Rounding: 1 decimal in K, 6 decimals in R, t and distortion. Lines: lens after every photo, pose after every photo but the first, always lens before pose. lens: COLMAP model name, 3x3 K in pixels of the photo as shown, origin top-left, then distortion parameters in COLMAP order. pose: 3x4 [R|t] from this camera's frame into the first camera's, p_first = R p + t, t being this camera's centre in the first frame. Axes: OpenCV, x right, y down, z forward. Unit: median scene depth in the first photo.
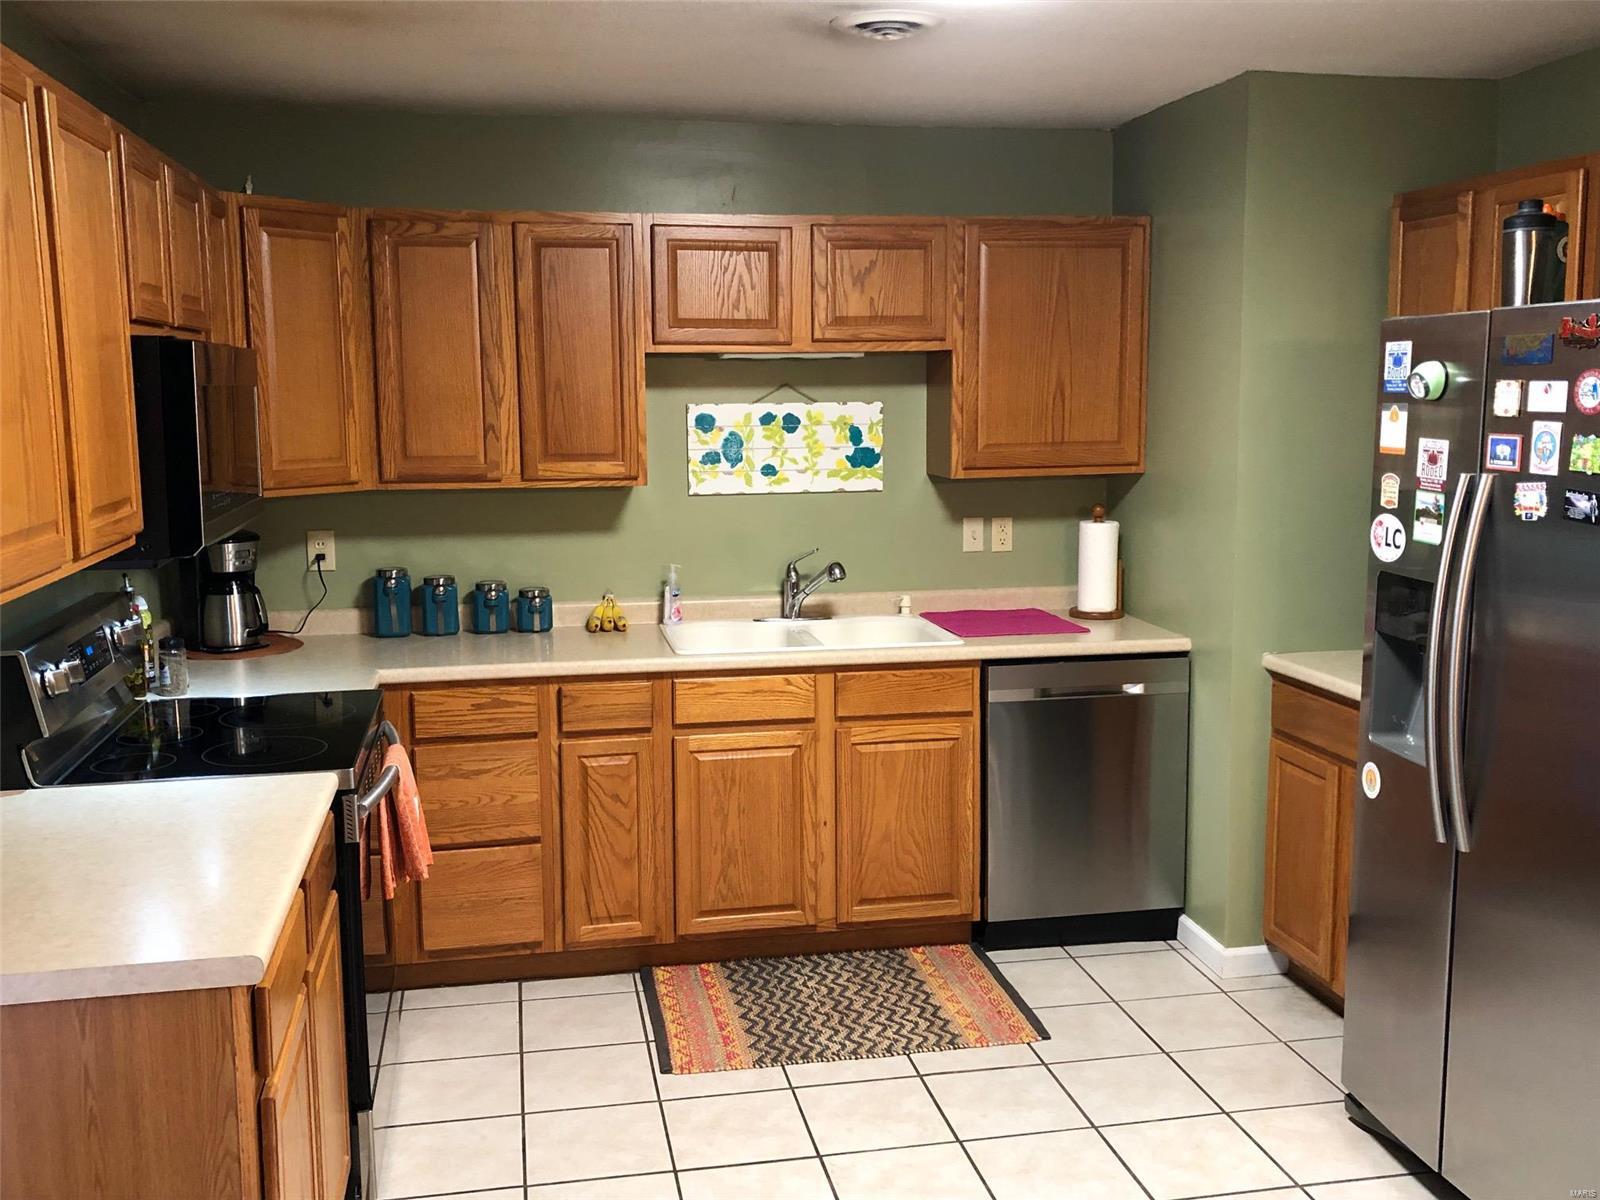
lens RADIAL K [[1476.0, 0, 795.6], [0, 1476.0, 607.7], [0, 0, 1]] dist [0.269514, -1.137830]
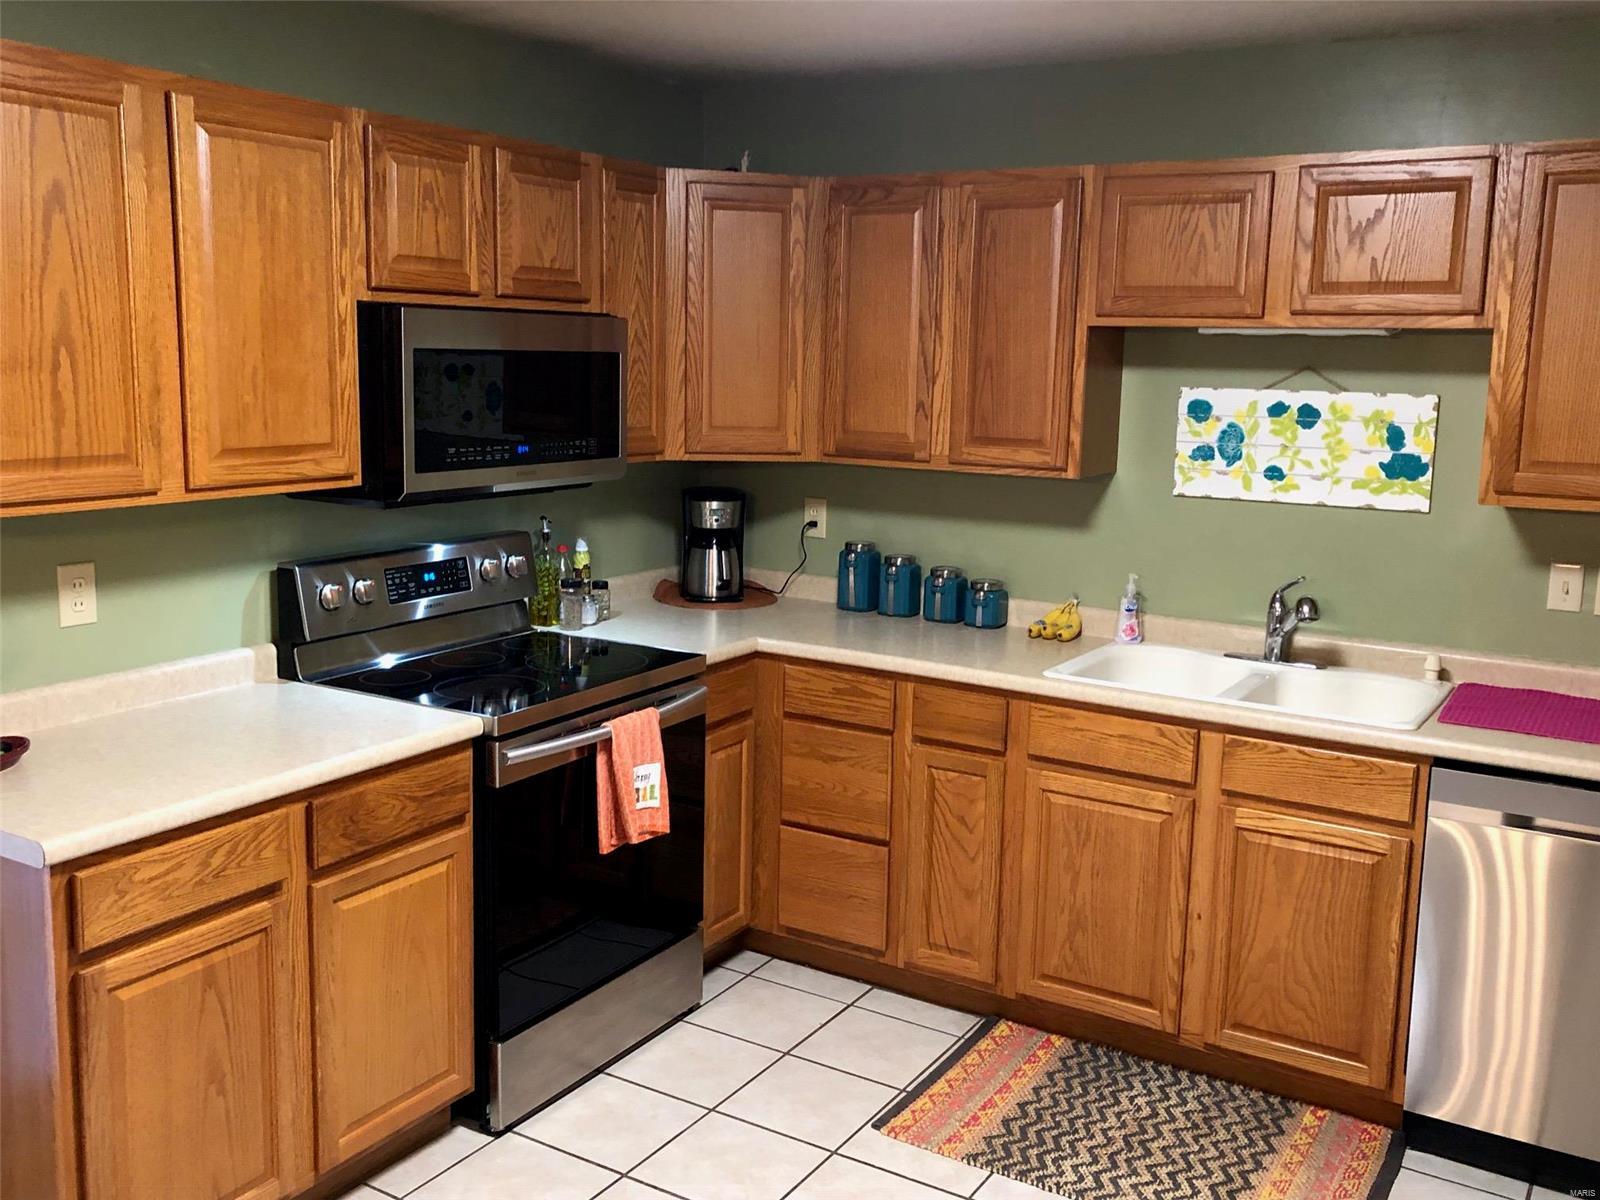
lens RADIAL K [[1492.3, 0, 800.0], [0, 1492.3, 600.0], [0, 0, 1]] dist [0.143188, -0.352603]
pose [[0.738348, 0.137606, -0.660232, 0.372435], [-0.129401, 0.989680, 0.061559, -0.045572], [0.661889, 0.039982, 0.748535, 0.238269]]
